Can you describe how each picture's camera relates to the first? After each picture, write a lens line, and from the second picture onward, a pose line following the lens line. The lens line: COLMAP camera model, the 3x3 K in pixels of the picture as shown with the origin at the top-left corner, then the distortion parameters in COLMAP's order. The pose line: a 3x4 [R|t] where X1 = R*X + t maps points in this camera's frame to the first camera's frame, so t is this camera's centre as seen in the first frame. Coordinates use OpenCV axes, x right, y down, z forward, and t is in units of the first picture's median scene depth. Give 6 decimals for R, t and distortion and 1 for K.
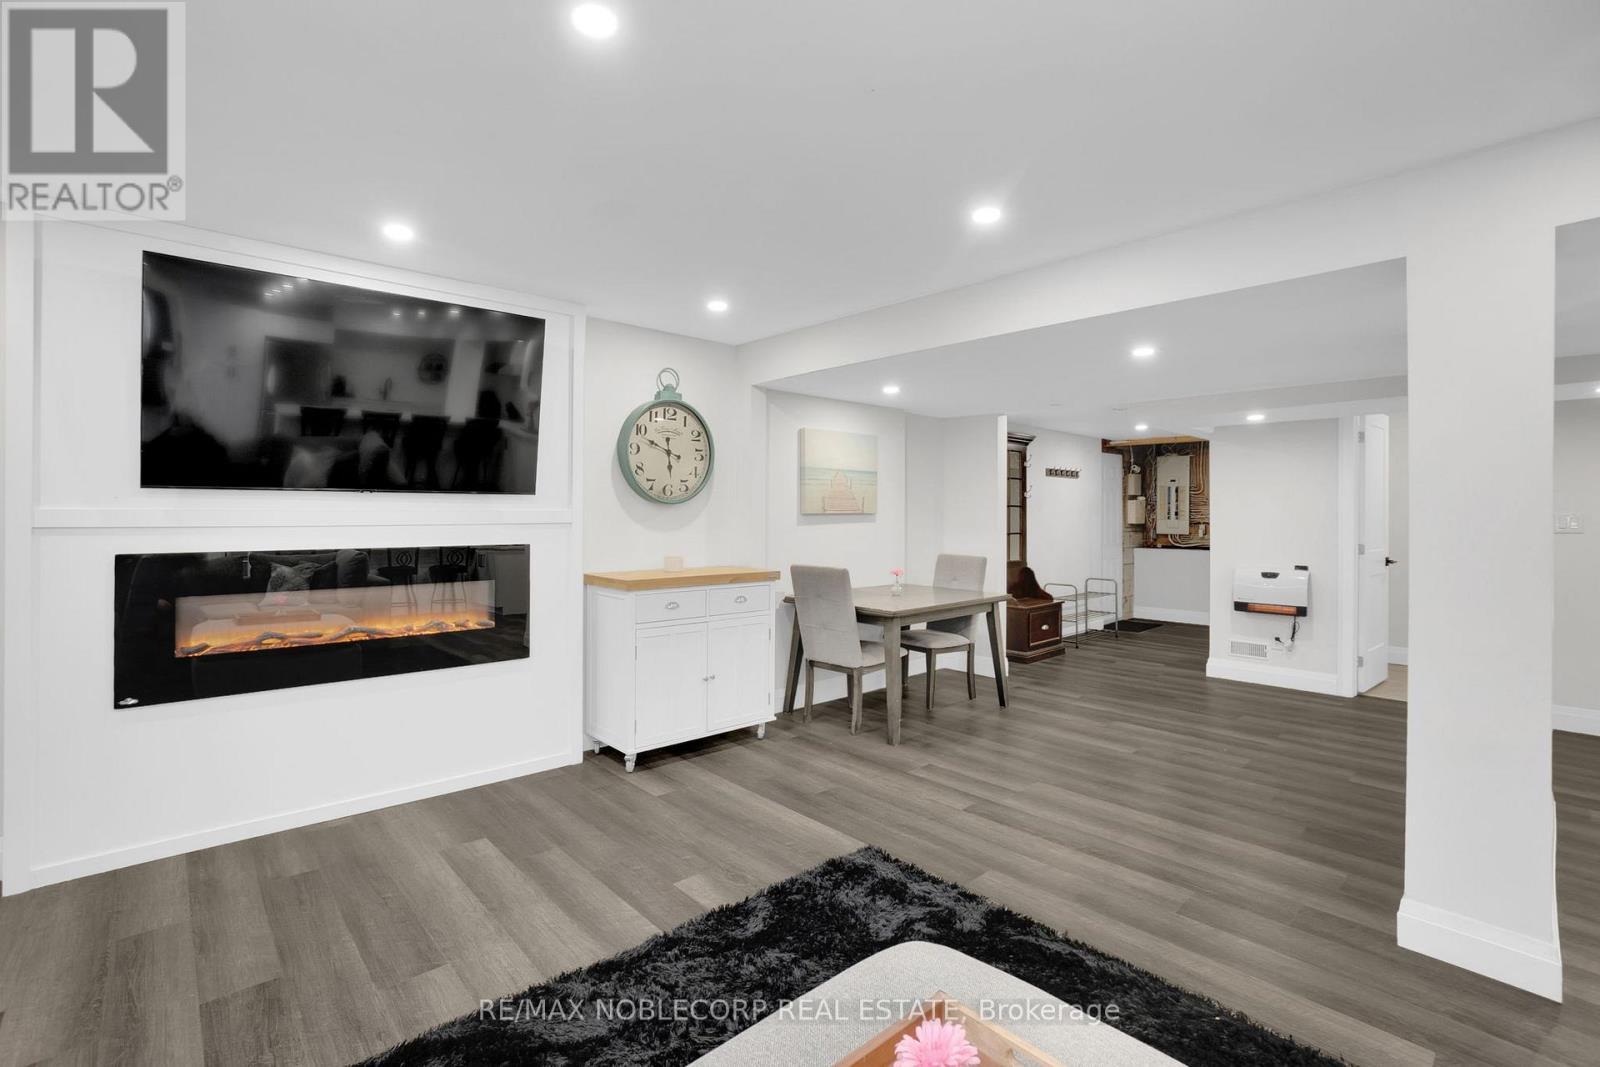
lens RADIAL K [[718.2, 0, 771.9], [0, 718.2, 538.4], [0, 0, 1]] dist [-0.024686, 0.000180]
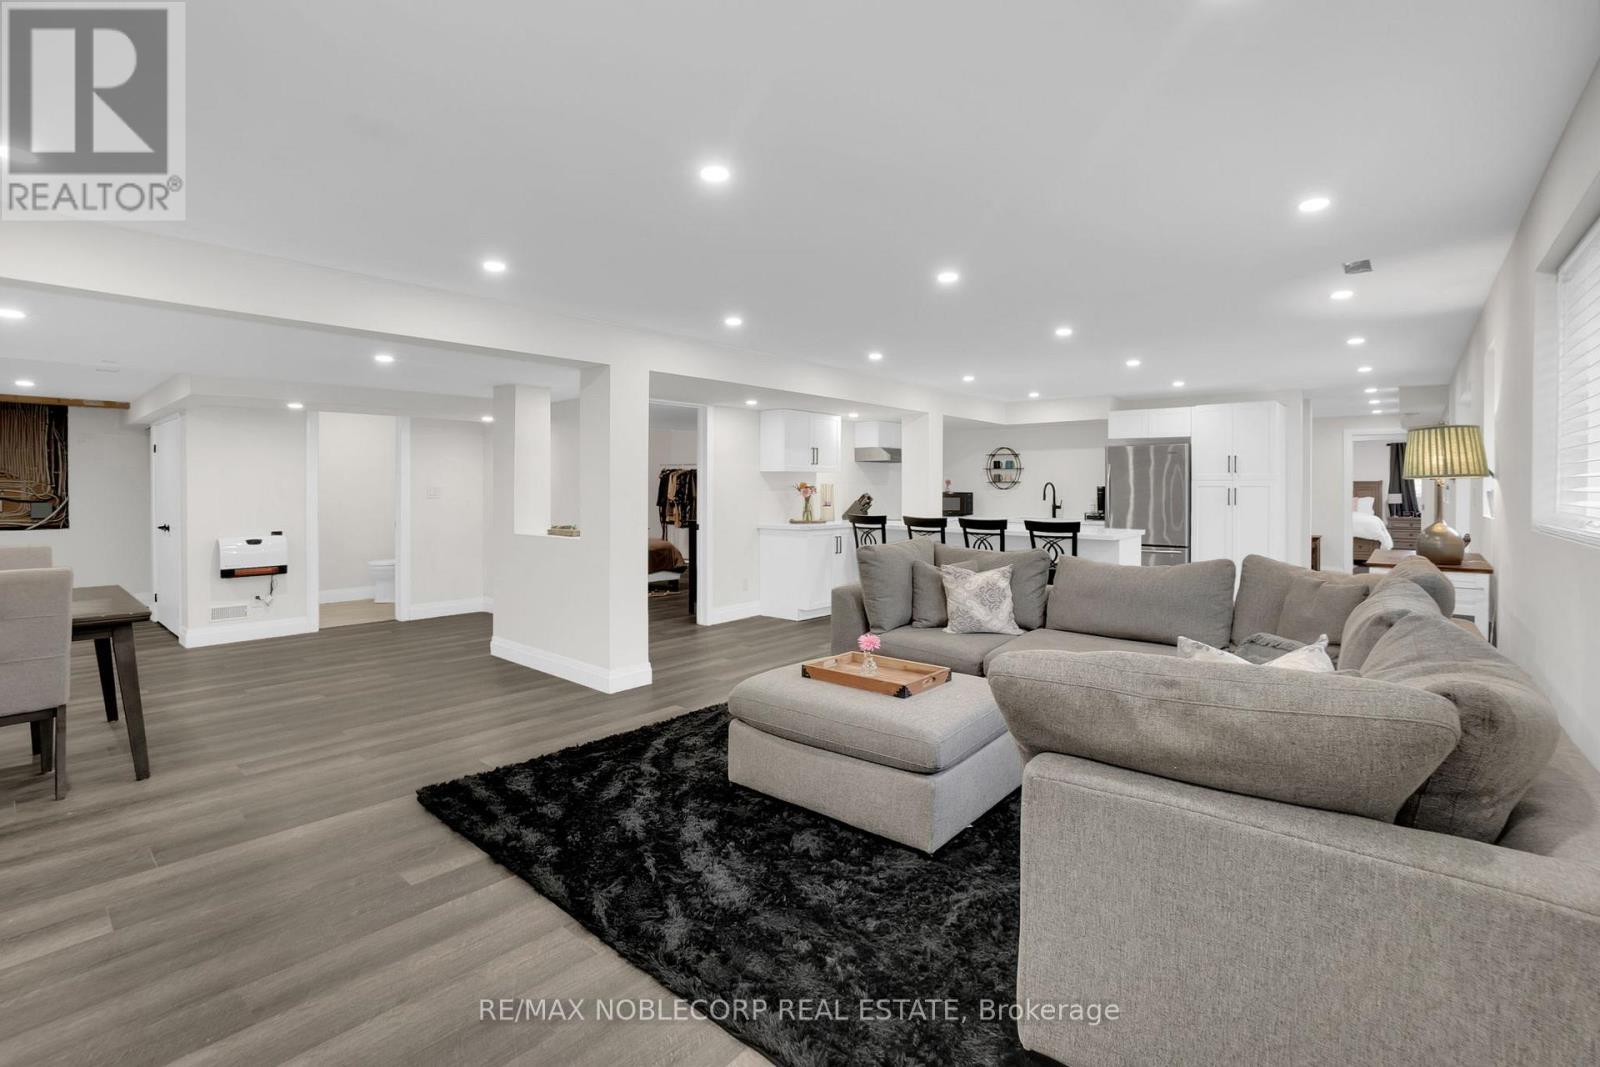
lens RADIAL K [[731.9, 0, 796.5], [0, 731.9, 501.7], [0, 0, 1]] dist [-0.047350, 0.000089]
pose [[-0.141557, -0.018872, 0.989750, -0.767318], [0.037833, 0.998985, 0.024459, -0.010097], [-0.989207, 0.040907, -0.140700, 0.426851]]
